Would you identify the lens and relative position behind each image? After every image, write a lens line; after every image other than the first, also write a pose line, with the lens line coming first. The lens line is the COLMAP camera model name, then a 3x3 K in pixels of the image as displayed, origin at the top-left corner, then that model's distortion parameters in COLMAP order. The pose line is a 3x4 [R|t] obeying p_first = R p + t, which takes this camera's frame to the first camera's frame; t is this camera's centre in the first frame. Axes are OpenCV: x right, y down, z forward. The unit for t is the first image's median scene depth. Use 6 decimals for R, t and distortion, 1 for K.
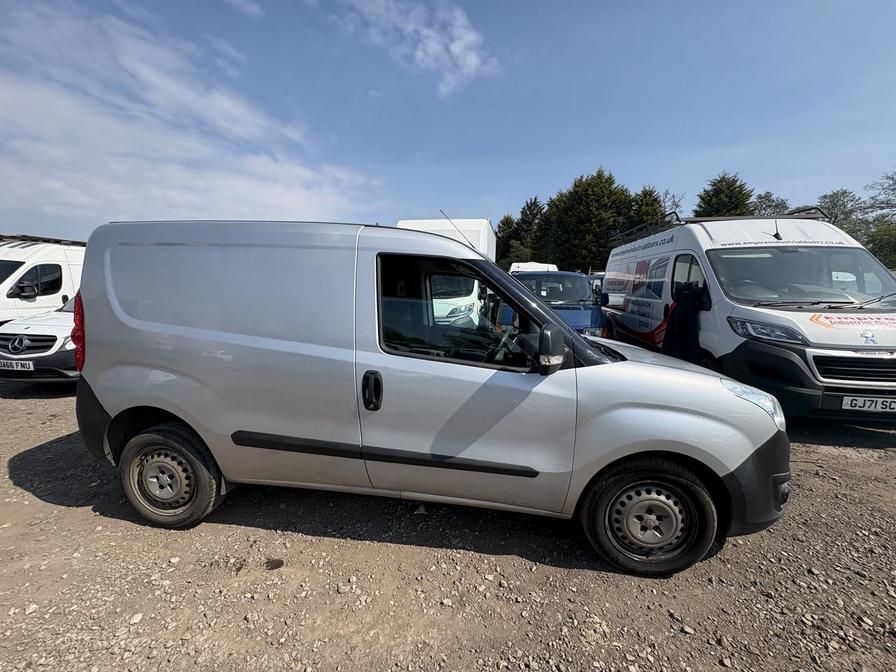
lens RADIAL K [[358.6, 0, 447.9], [0, 358.6, 335.9], [0, 0, 1]] dist [0.000863, 0.000231]
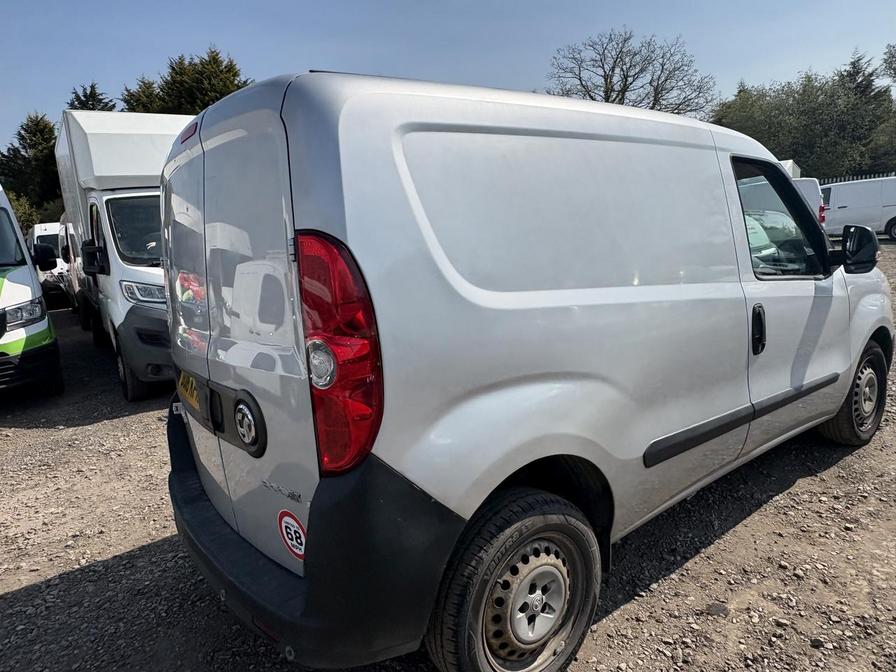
lens RADIAL K [[582.8, 0, 451.2], [0, 582.8, 332.7], [0, 0, 1]] dist [0.005523, -0.001994]
pose [[0.701274, -0.187706, 0.687737, -0.526618], [0.176555, 0.980389, 0.087550, -0.024370], [-0.690683, 0.060027, 0.720662, 0.180334]]
